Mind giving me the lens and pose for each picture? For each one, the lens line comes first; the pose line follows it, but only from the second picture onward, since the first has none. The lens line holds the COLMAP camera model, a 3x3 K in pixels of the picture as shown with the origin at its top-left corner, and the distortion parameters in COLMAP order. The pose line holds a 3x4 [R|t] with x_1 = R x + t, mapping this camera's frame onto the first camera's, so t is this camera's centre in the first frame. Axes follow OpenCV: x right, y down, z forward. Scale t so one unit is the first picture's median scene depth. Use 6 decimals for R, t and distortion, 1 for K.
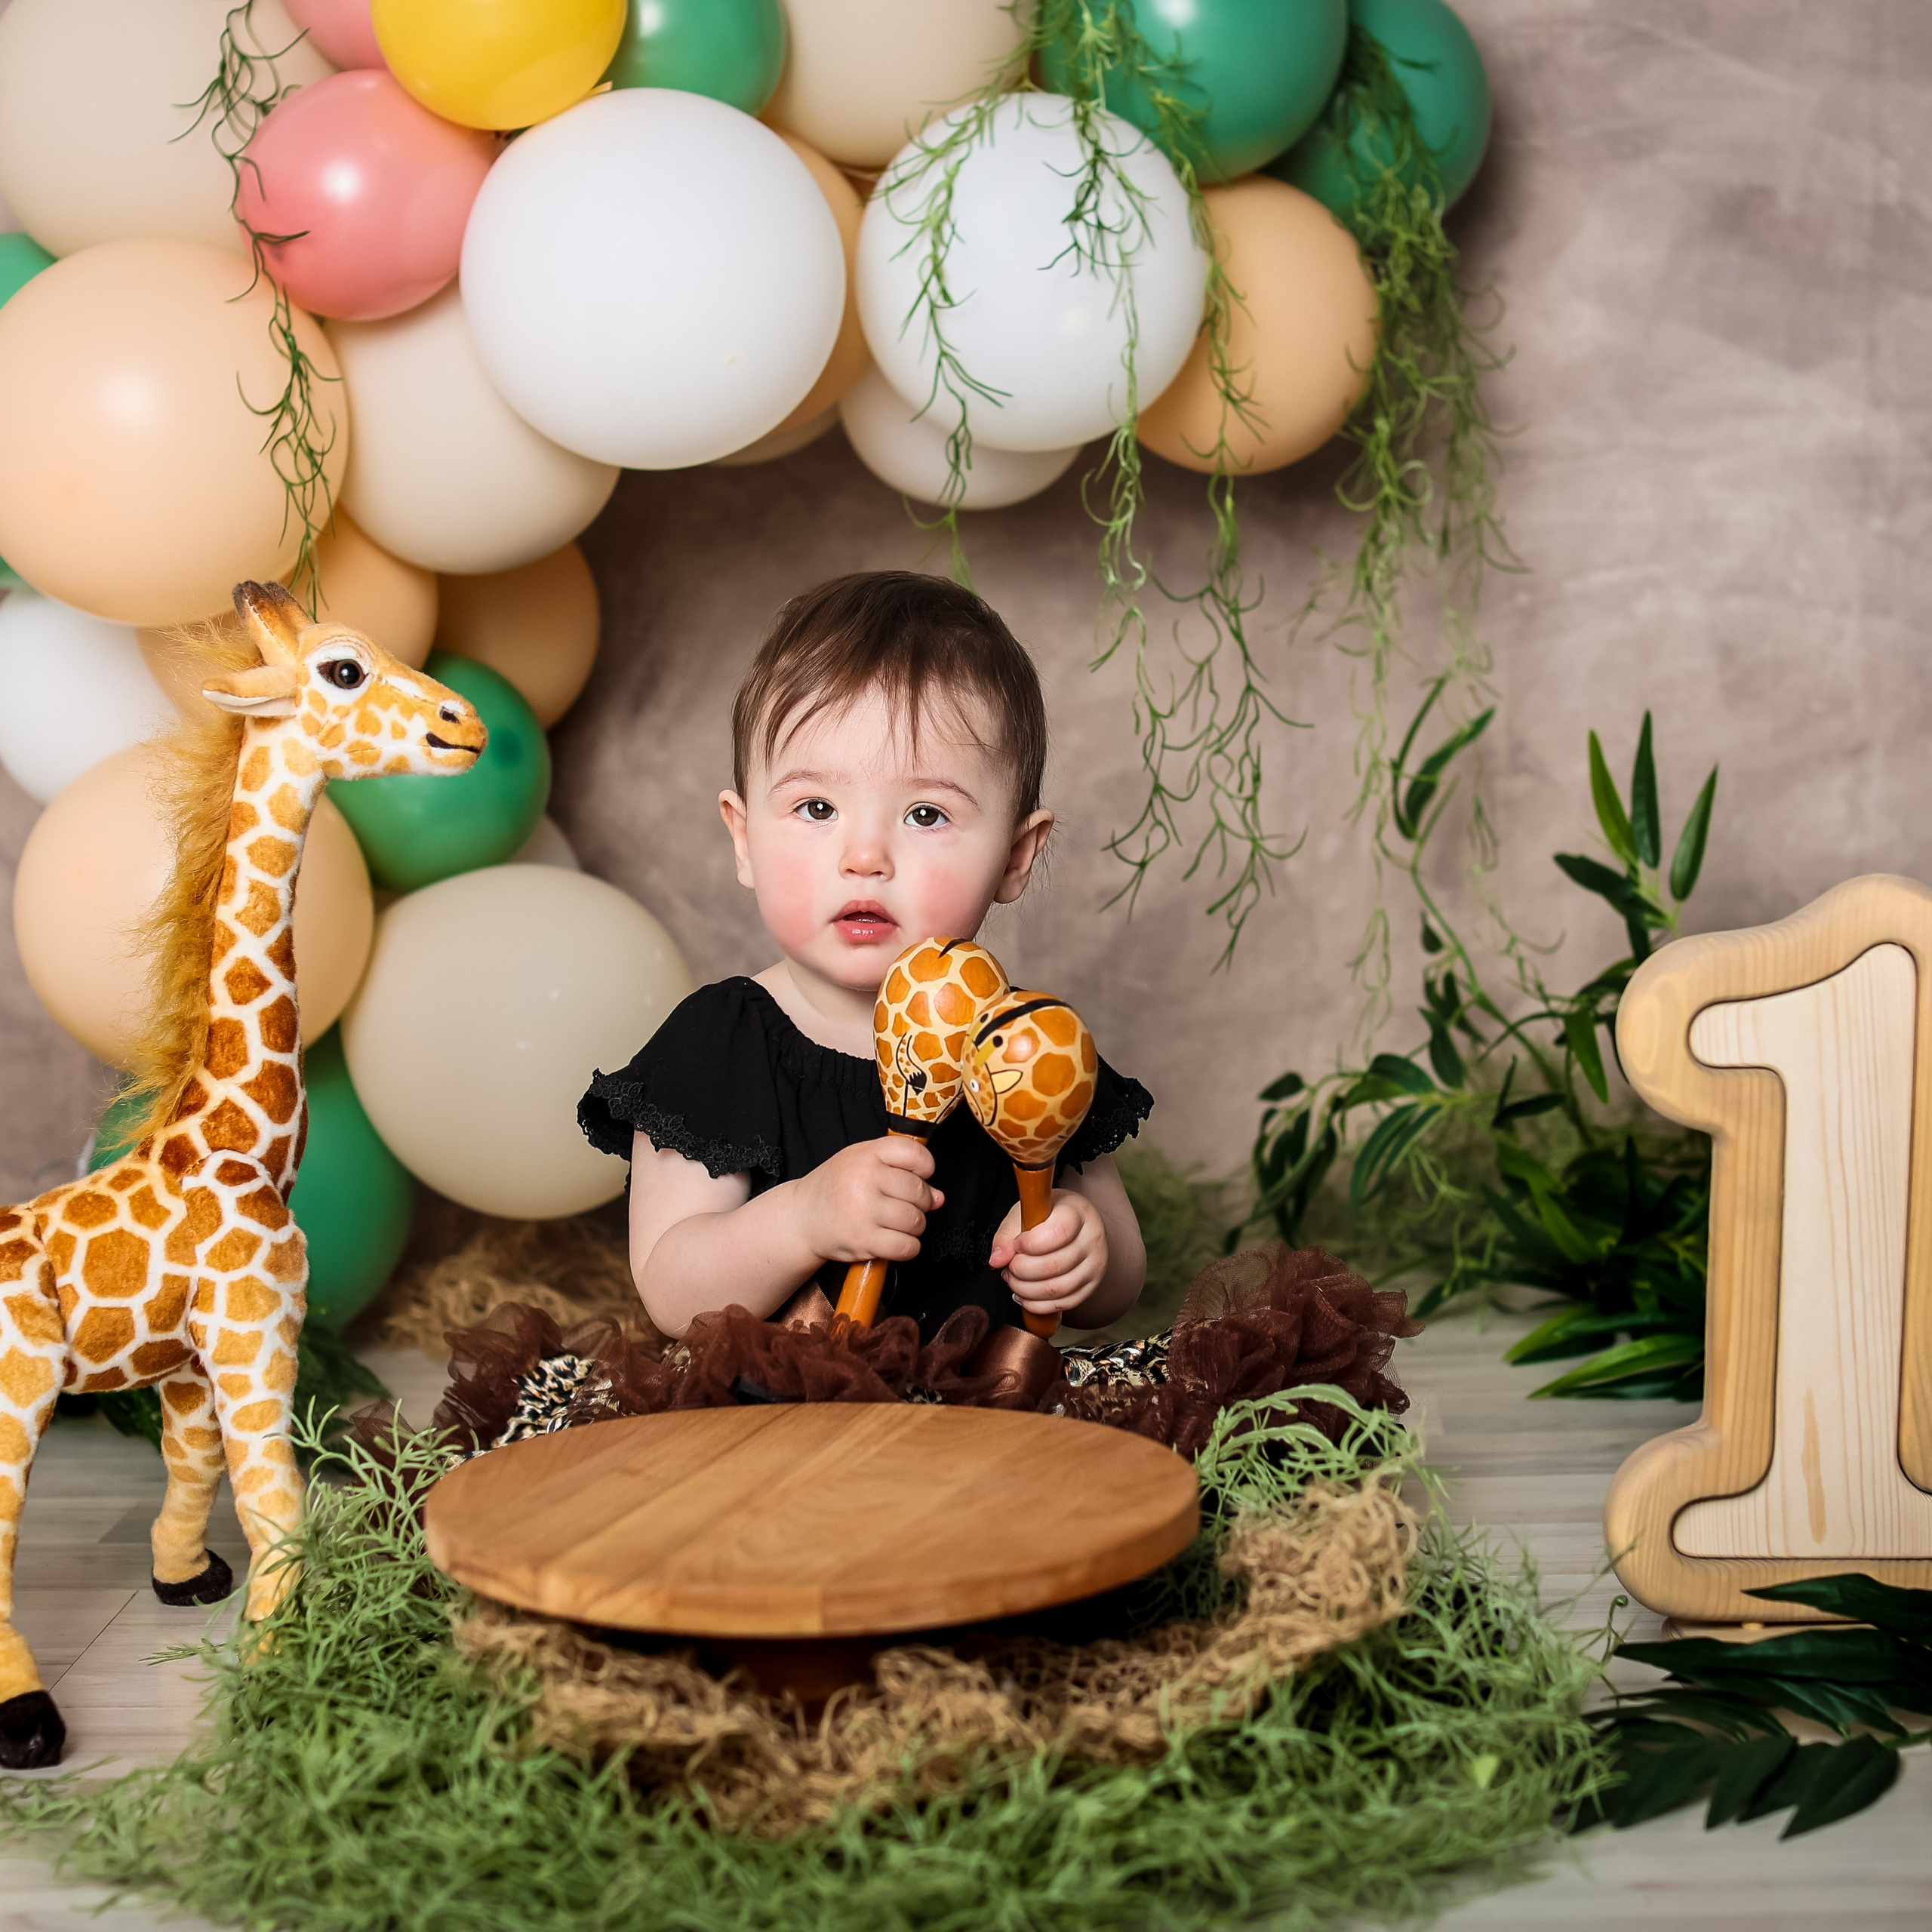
lens RADIAL K [[5036.8, 0, 966.0], [0, 5036.8, 966.0], [0, 0, 1]] dist [-0.129856, -0.218229]
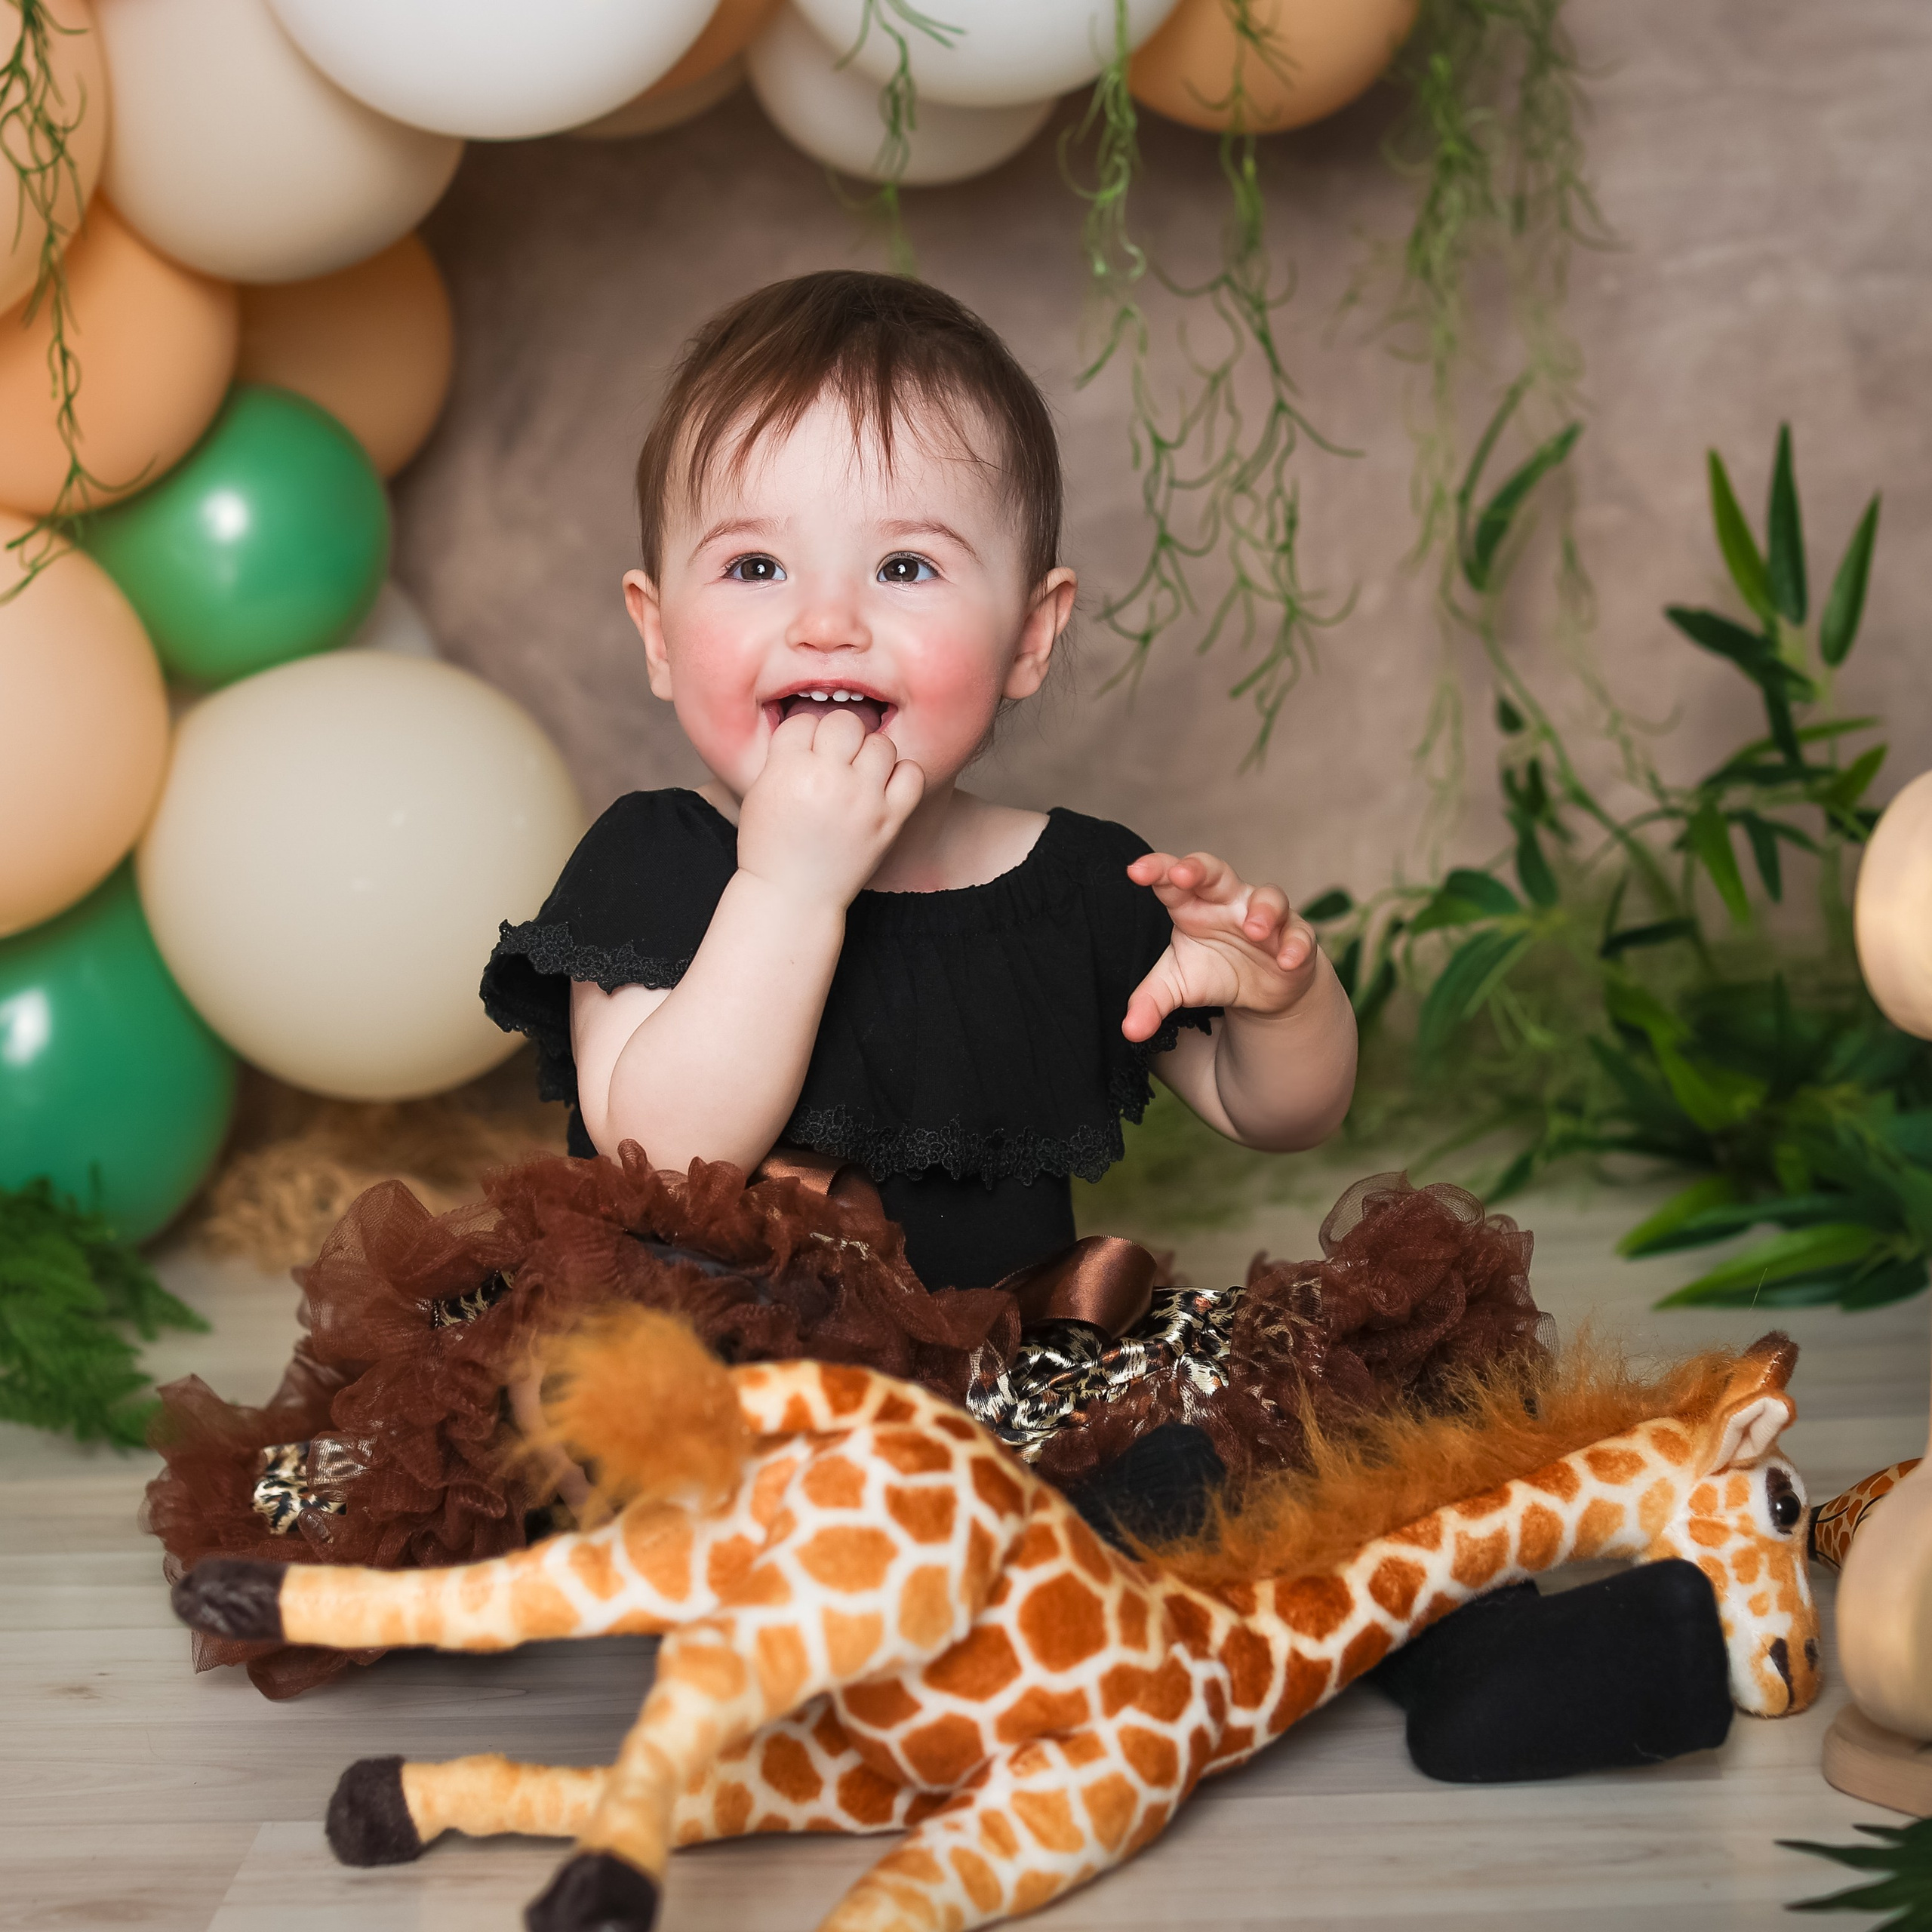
lens RADIAL K [[5036.8, 0, 966.0], [0, 5036.8, 966.0], [0, 0, 1]] dist [-0.129856, -0.218229]
pose [[0.999727, -0.022953, 0.004409, 0.002471], [0.022645, 0.997916, 0.060427, -0.016412], [-0.005787, -0.060311, 0.998163, 0.214479]]
